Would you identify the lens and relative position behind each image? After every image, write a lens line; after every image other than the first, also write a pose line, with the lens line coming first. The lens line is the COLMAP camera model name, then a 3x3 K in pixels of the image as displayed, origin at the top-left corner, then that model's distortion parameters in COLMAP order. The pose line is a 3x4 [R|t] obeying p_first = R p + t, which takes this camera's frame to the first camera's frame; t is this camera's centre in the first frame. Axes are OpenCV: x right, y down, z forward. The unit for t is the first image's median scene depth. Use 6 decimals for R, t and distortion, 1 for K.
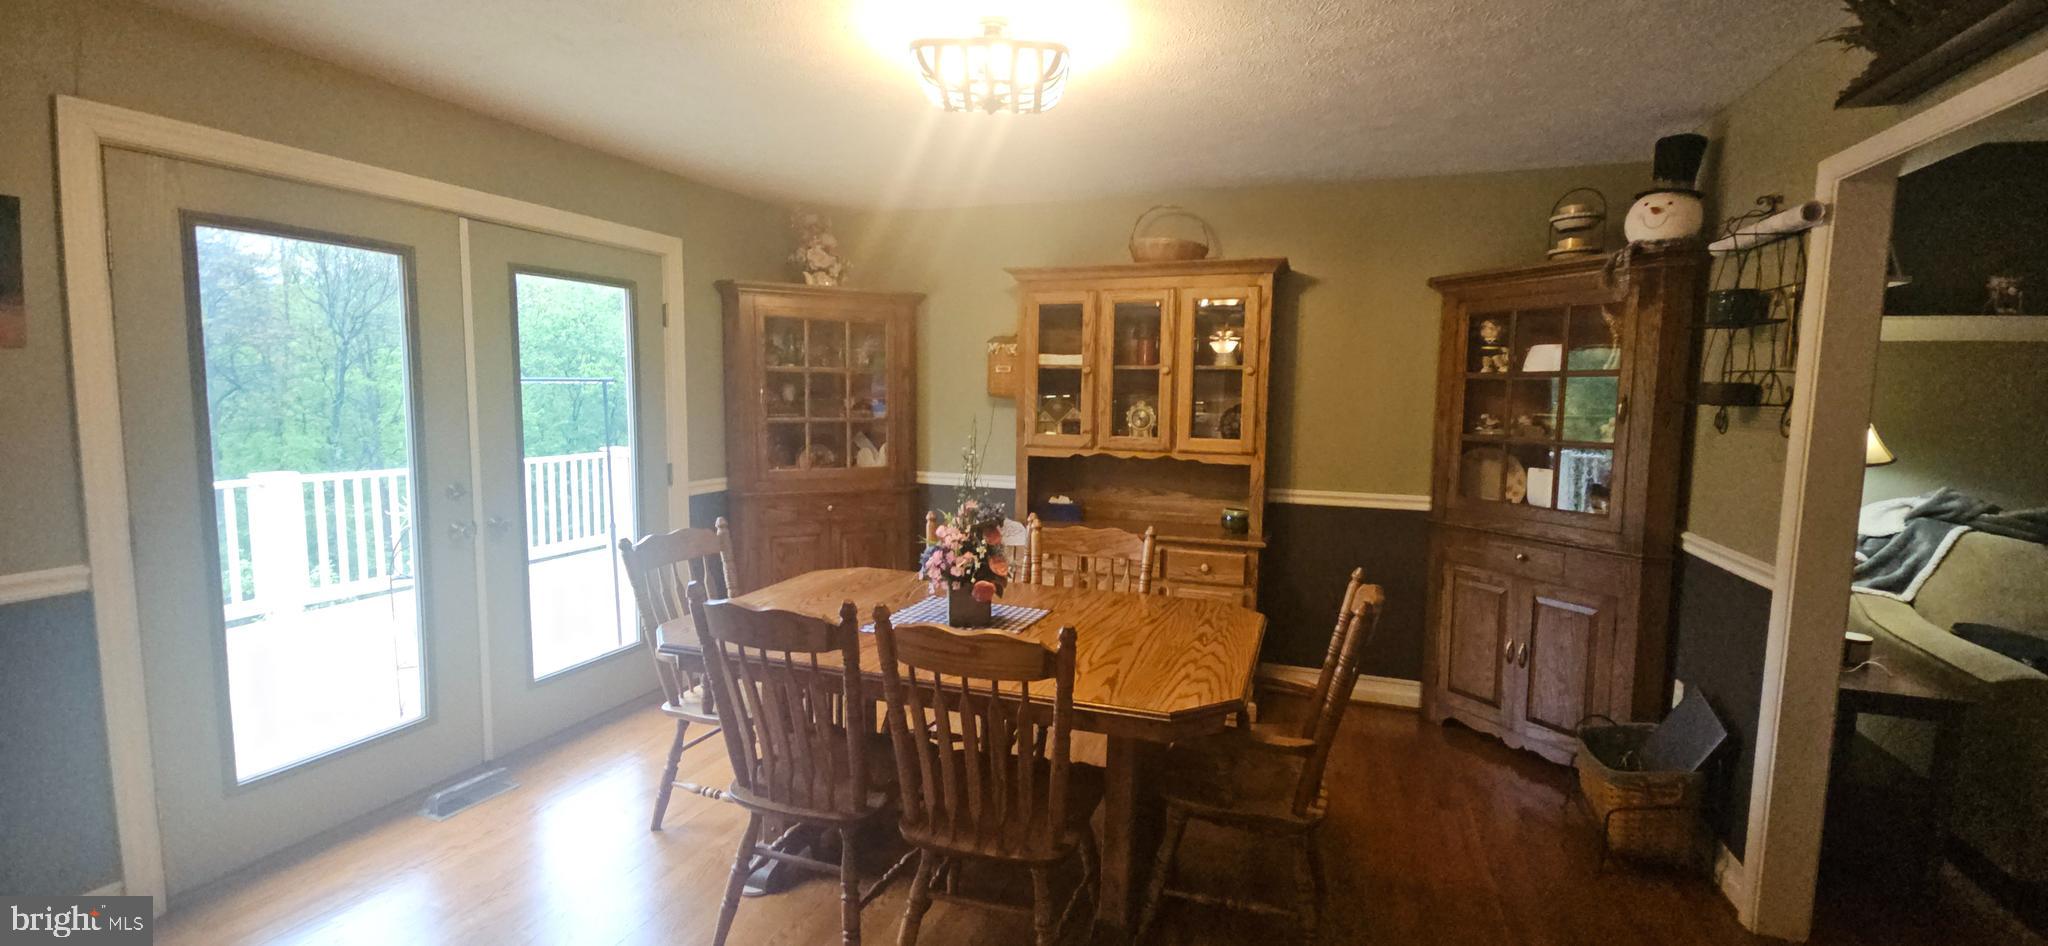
lens RADIAL K [[829.1, 0, 1040.9], [0, 829.1, 466.2], [0, 0, 1]] dist [0.009997, -0.005142]
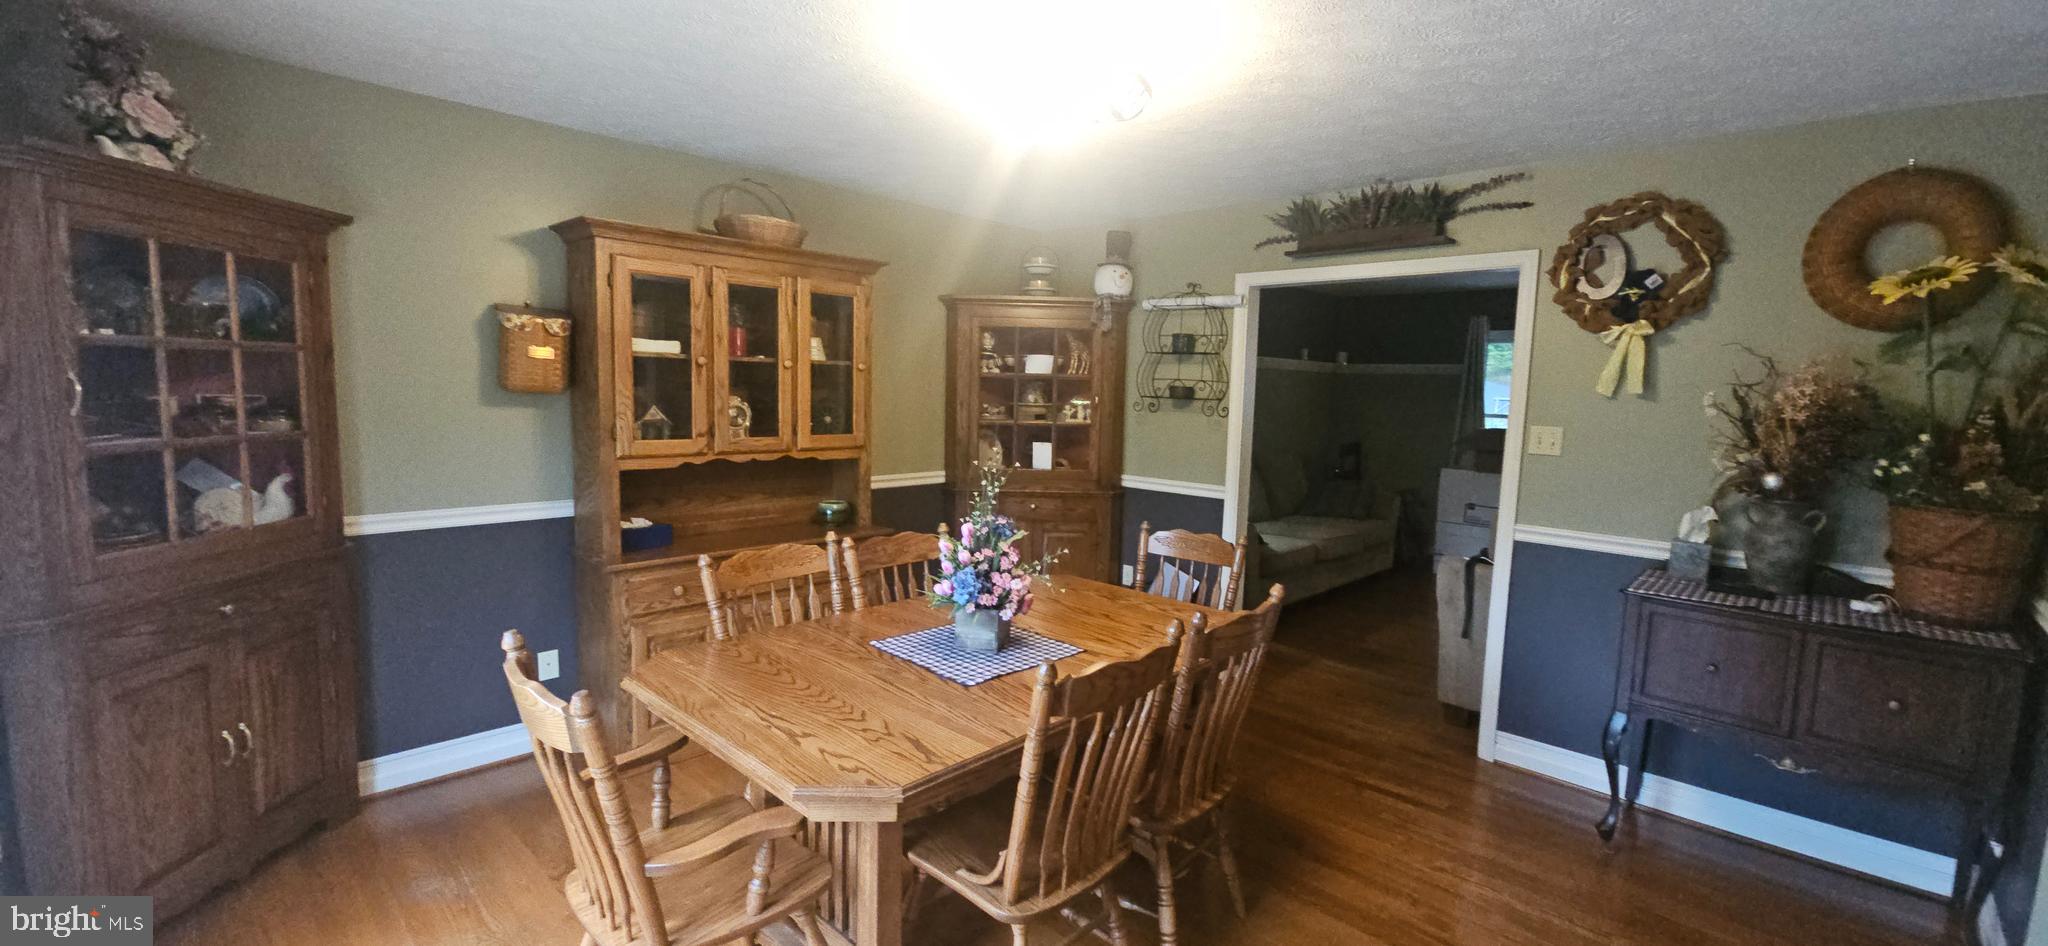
lens RADIAL K [[829.1, 0, 1024.6], [0, 829.1, 468.0], [0, 0, 1]] dist [0.009997, -0.005142]
pose [[0.412868, -0.095457, 0.905775, -0.574158], [0.061603, 0.995142, 0.076796, -0.052910], [-0.908705, 0.024092, 0.416743, 0.357185]]
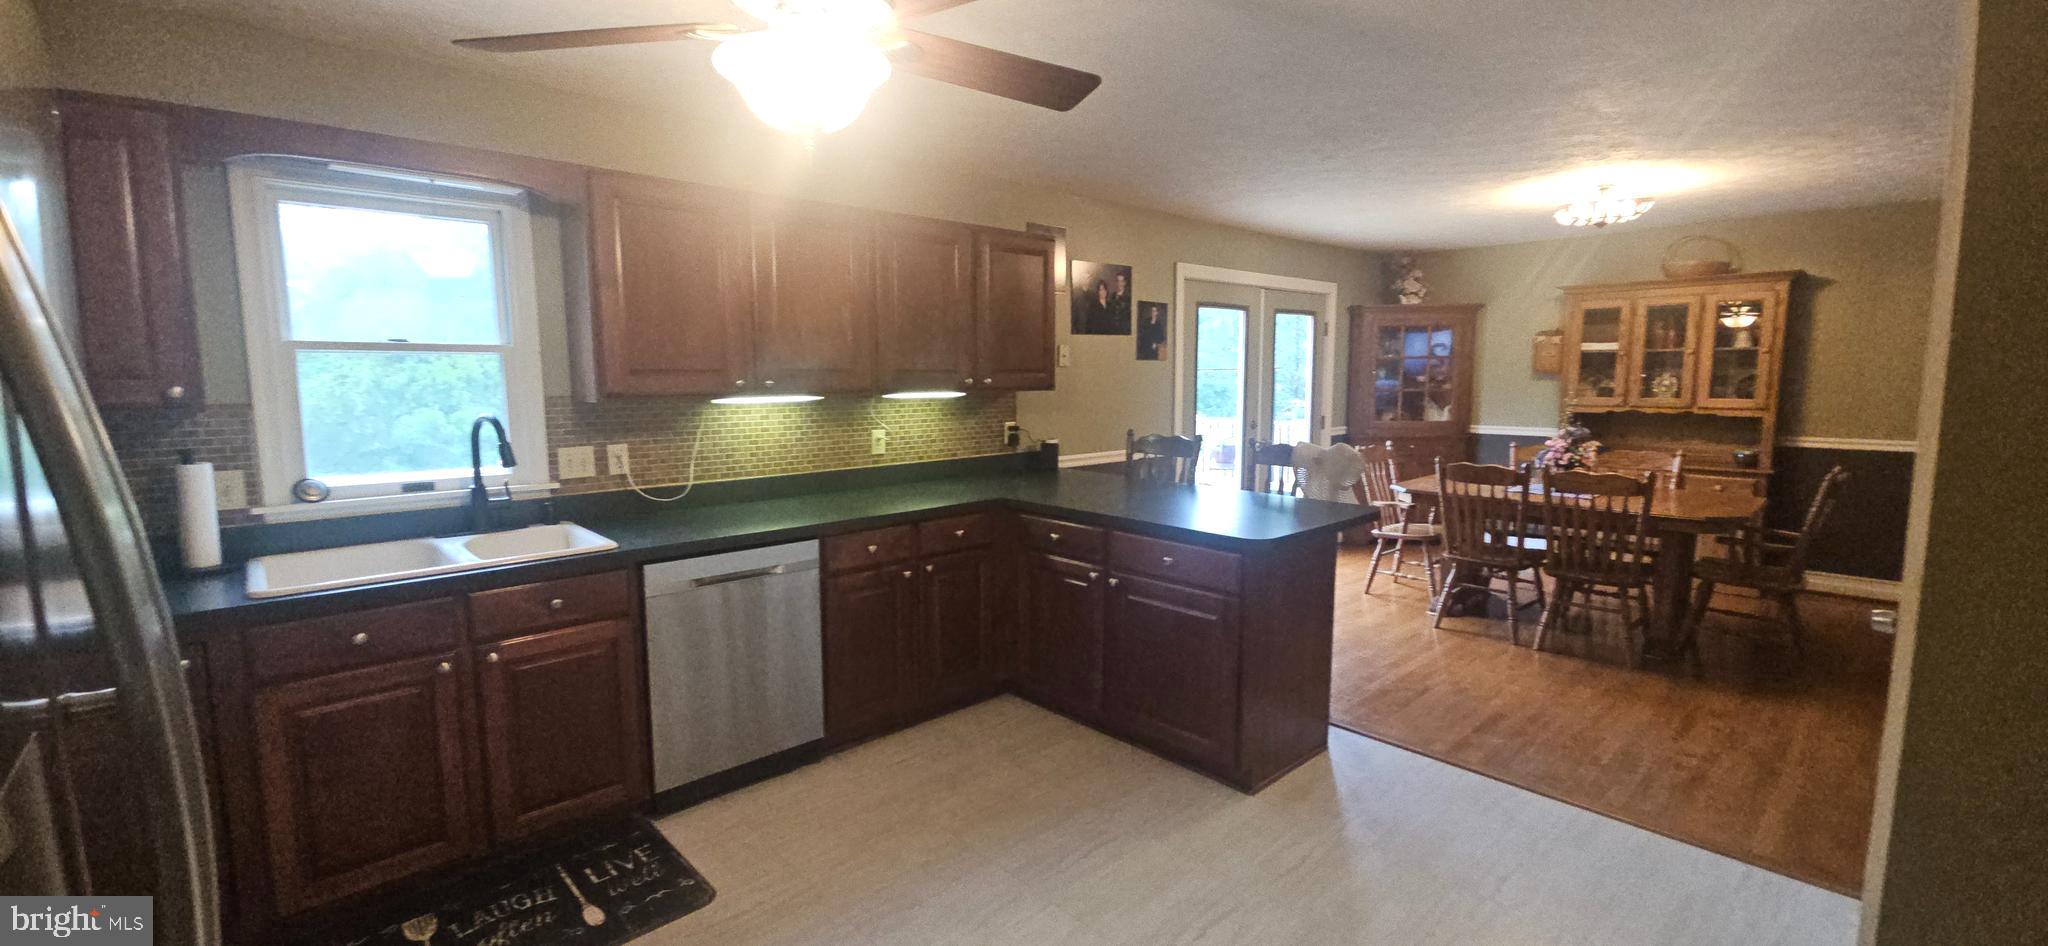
lens RADIAL K [[829.1, 0, 1039.7], [0, 829.1, 468.9], [0, 0, 1]] dist [0.009997, -0.005142]
pose [[0.890498, 0.032002, -0.453861, -0.187214], [-0.020592, 0.999336, 0.030062, 0.066092], [0.454522, -0.017424, 0.890565, -0.783801]]
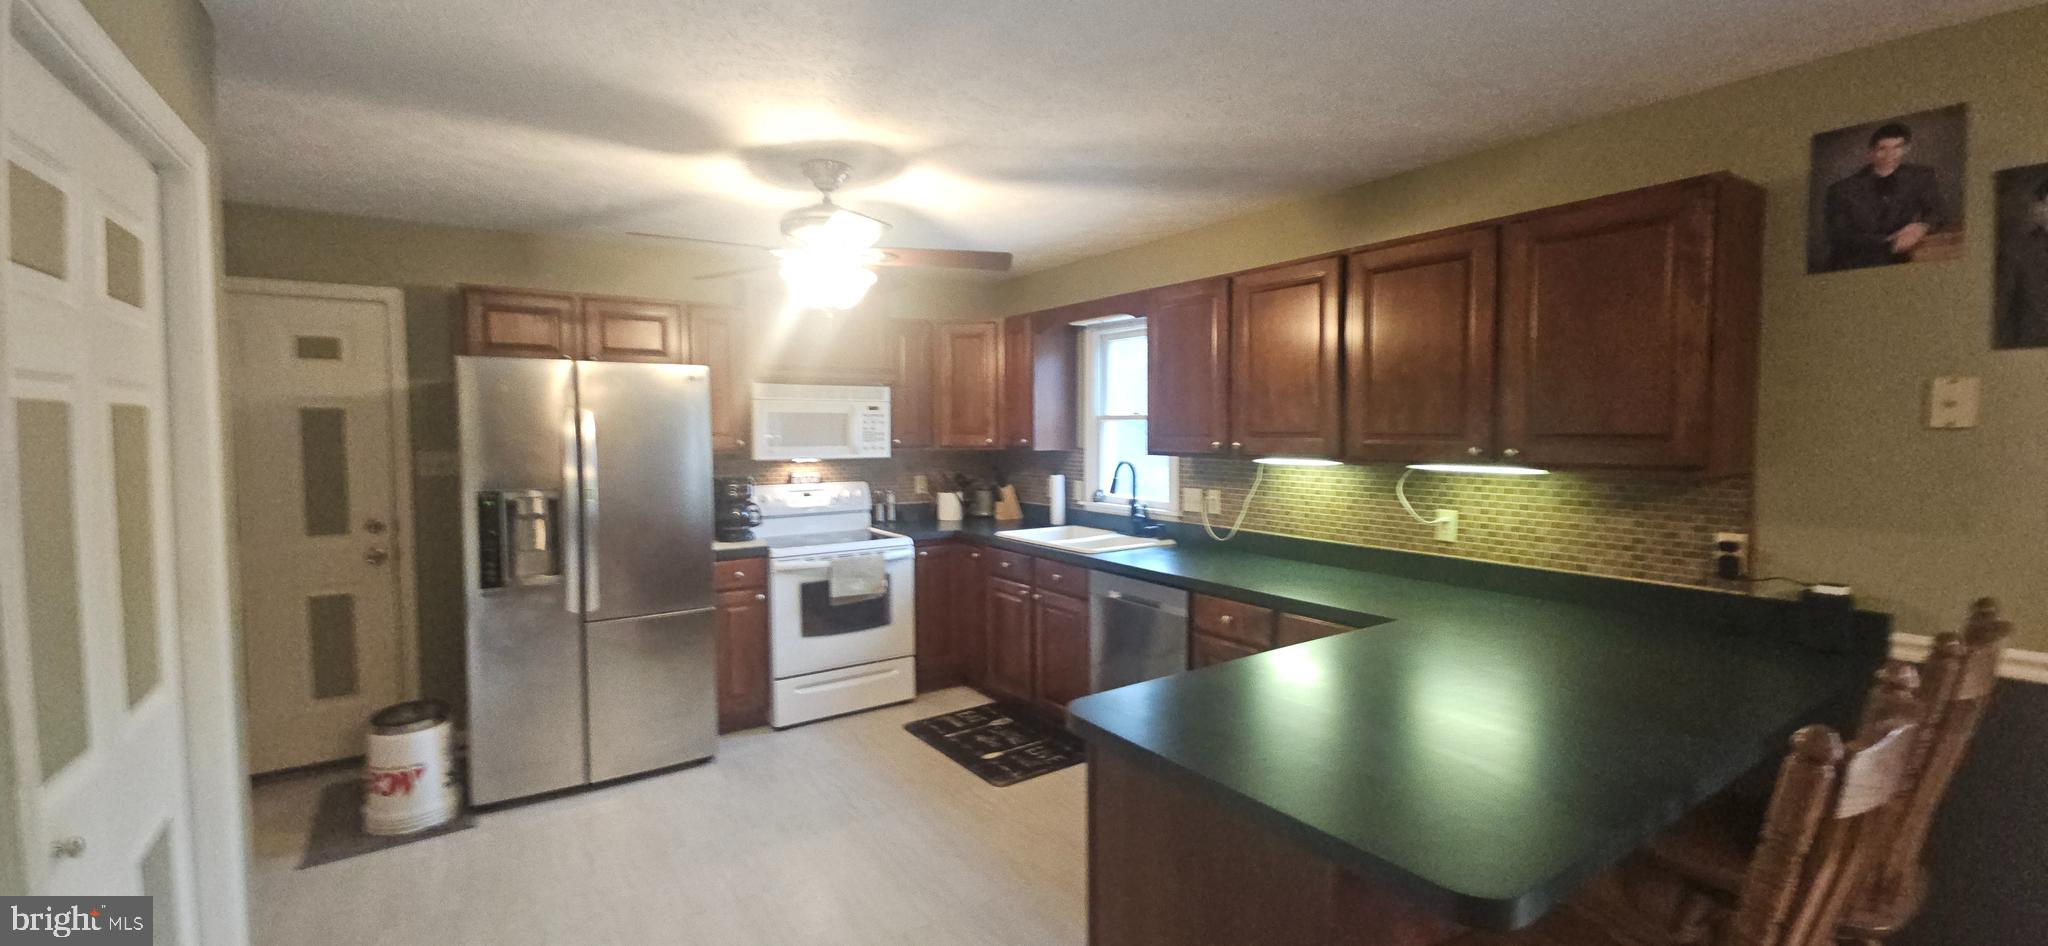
lens RADIAL K [[829.1, 0, 1041.2], [0, 829.1, 469.6], [0, 0, 1]] dist [0.009997, -0.005142]
pose [[-0.580168, 0.023977, -0.814143, 0.028447], [-0.081318, 0.992867, 0.087189, -0.019544], [0.810427, 0.116789, -0.574081, 0.135847]]
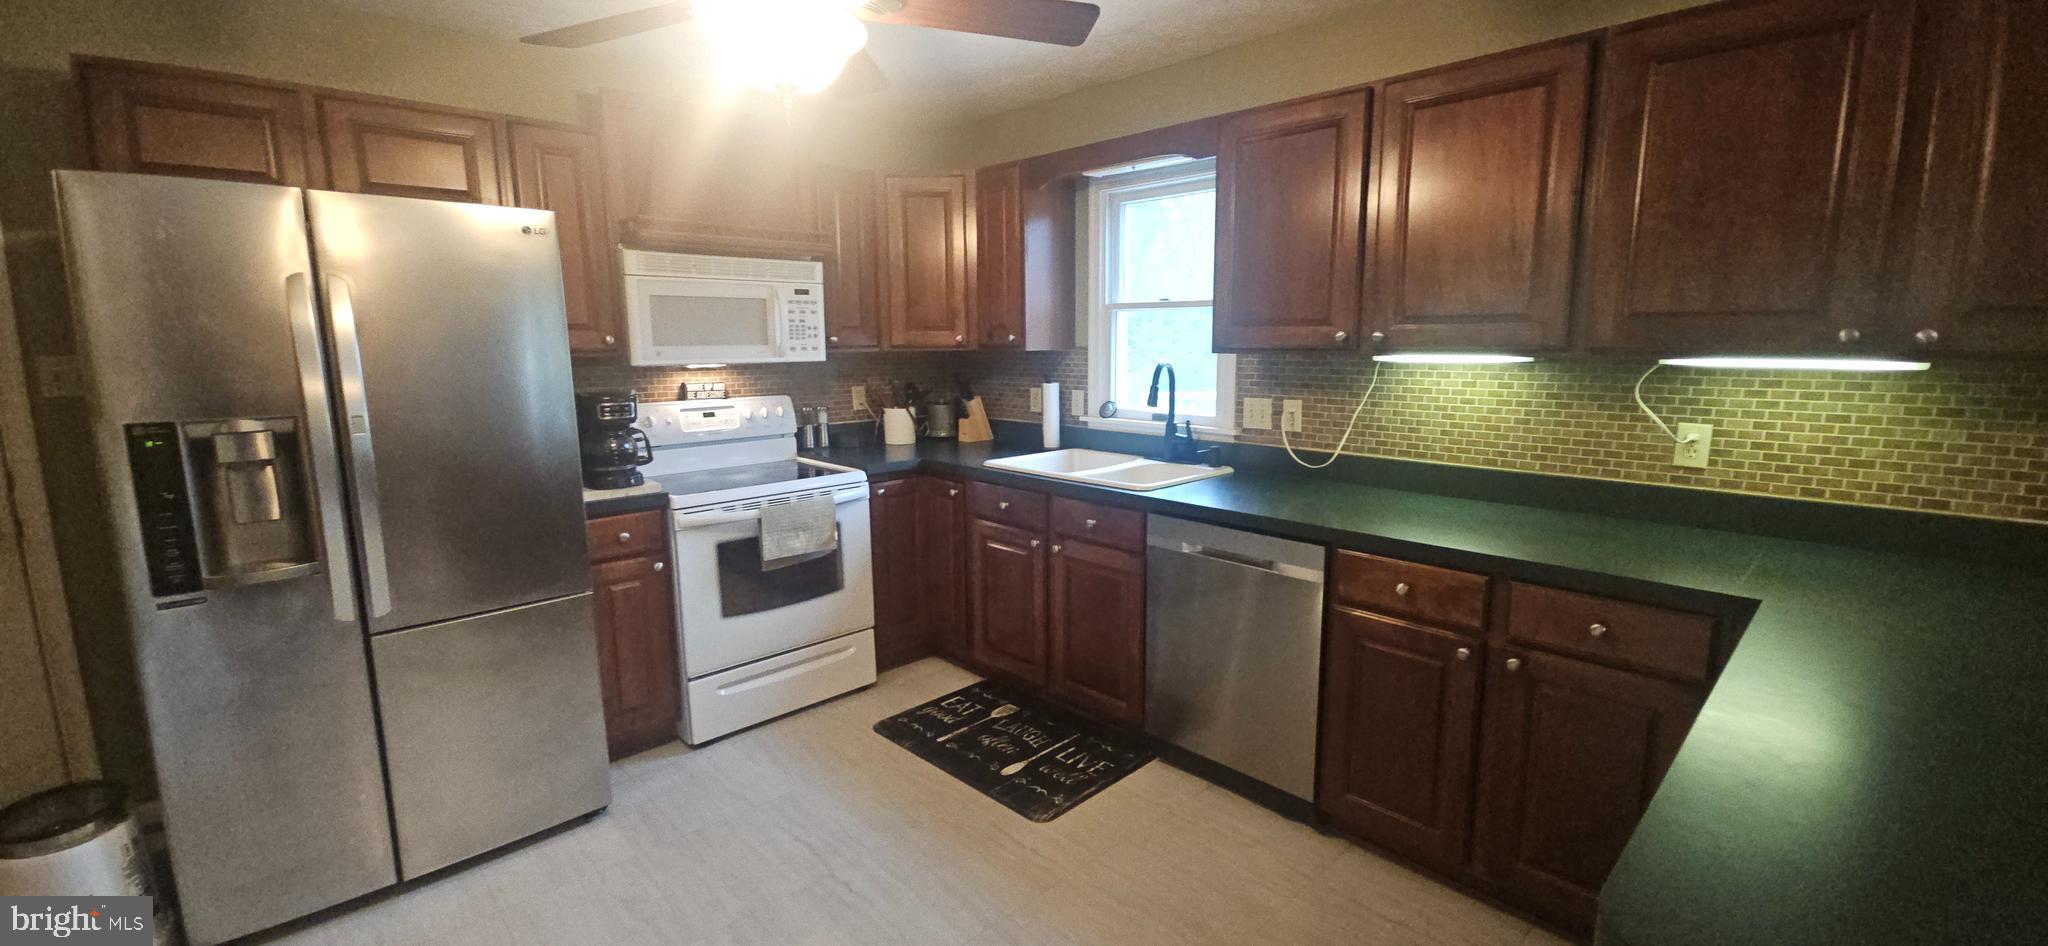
lens RADIAL K [[829.1, 0, 1040.4], [0, 829.1, 470.1], [0, 0, 1]] dist [0.009997, -0.005142]
pose [[-0.442461, 0.127744, -0.887643, -0.130346], [-0.082804, 0.979755, 0.182276, 0.019446], [0.892957, 0.154150, -0.422926, -0.142275]]
